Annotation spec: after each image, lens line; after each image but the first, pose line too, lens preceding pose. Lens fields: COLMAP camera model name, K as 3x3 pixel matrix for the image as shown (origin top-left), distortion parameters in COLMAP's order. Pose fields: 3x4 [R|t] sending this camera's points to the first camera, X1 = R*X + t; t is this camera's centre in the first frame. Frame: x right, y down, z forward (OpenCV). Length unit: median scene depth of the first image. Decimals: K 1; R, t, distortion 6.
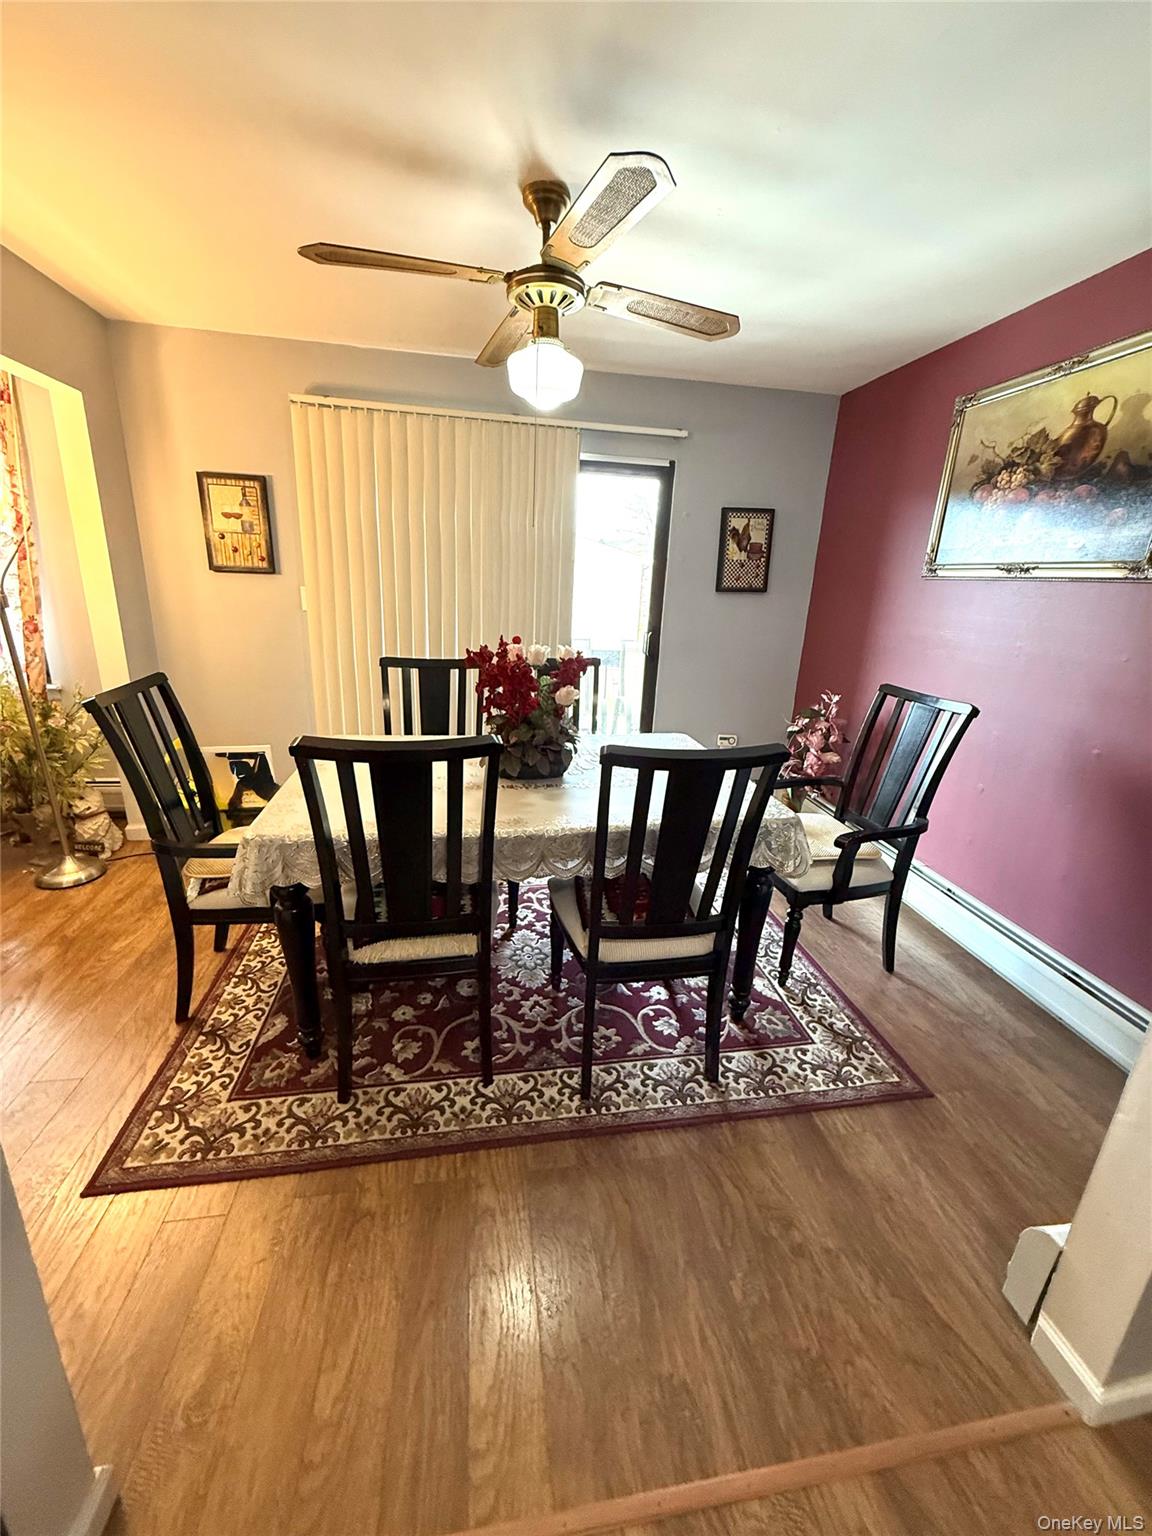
lens RADIAL K [[611.7, 0, 577.1], [0, 611.7, 763.0], [0, 0, 1]] dist [-0.000967, 0.000382]
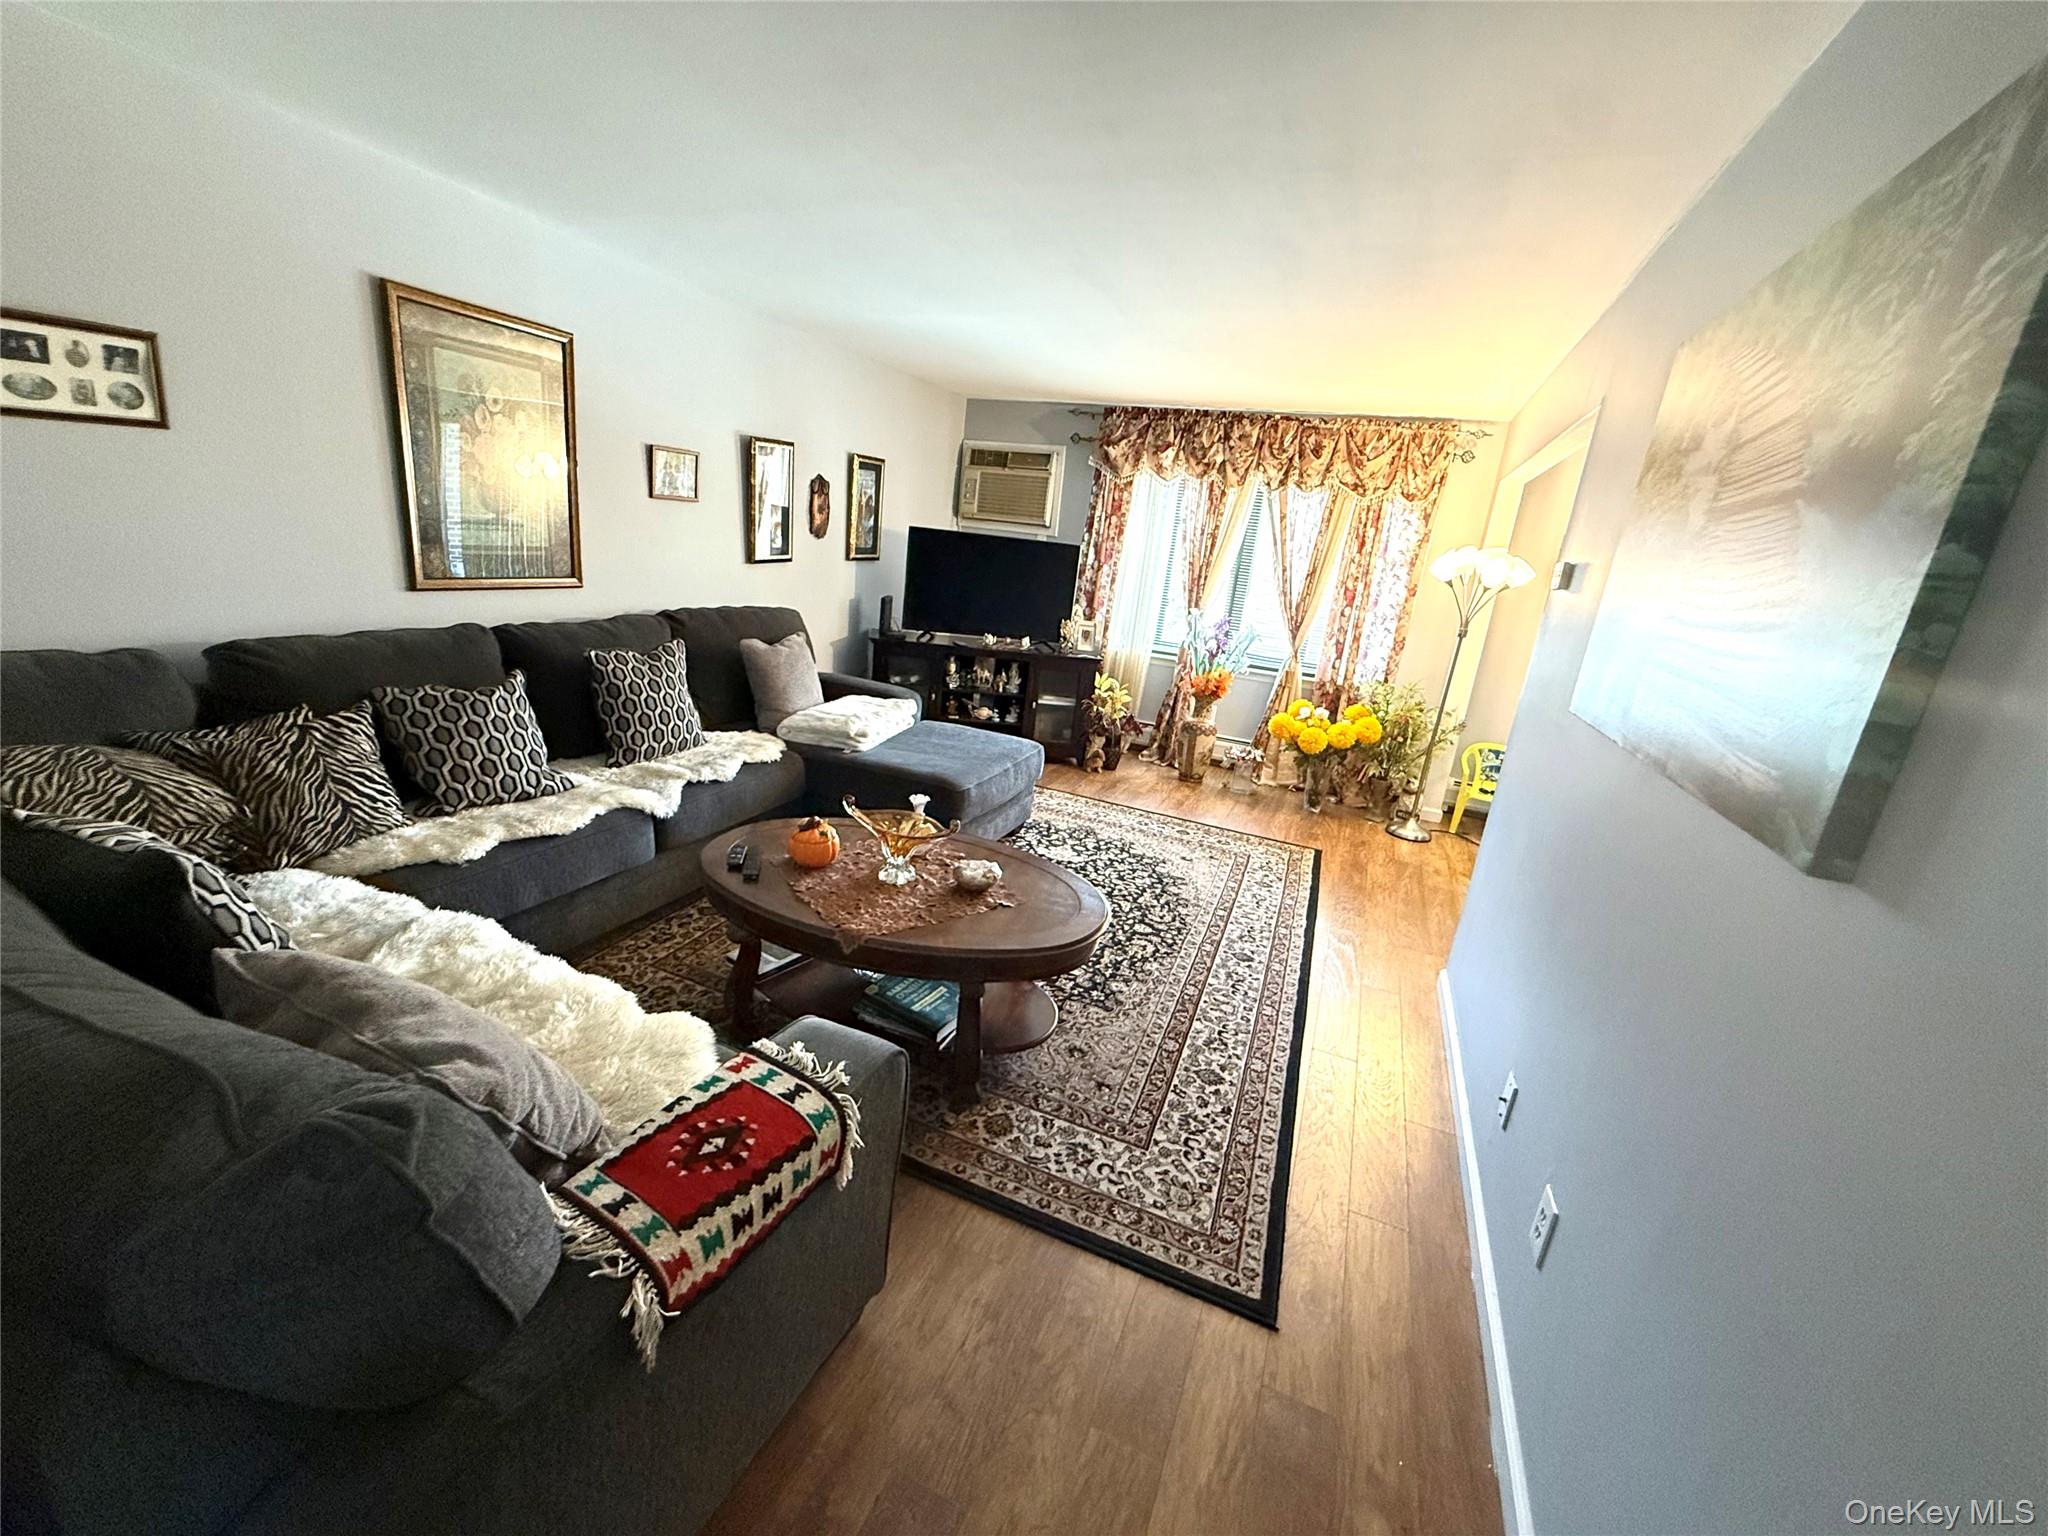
lens RADIAL K [[812.1, 0, 1019.7], [0, 812.1, 769.5], [0, 0, 1]] dist [-0.001065, 0.000321]
pose [[0.839055, 0.186730, -0.510999, -0.953200], [-0.216714, 0.976235, 0.000894, 0.330821], [0.499021, 0.109991, 0.859581, -1.355690]]
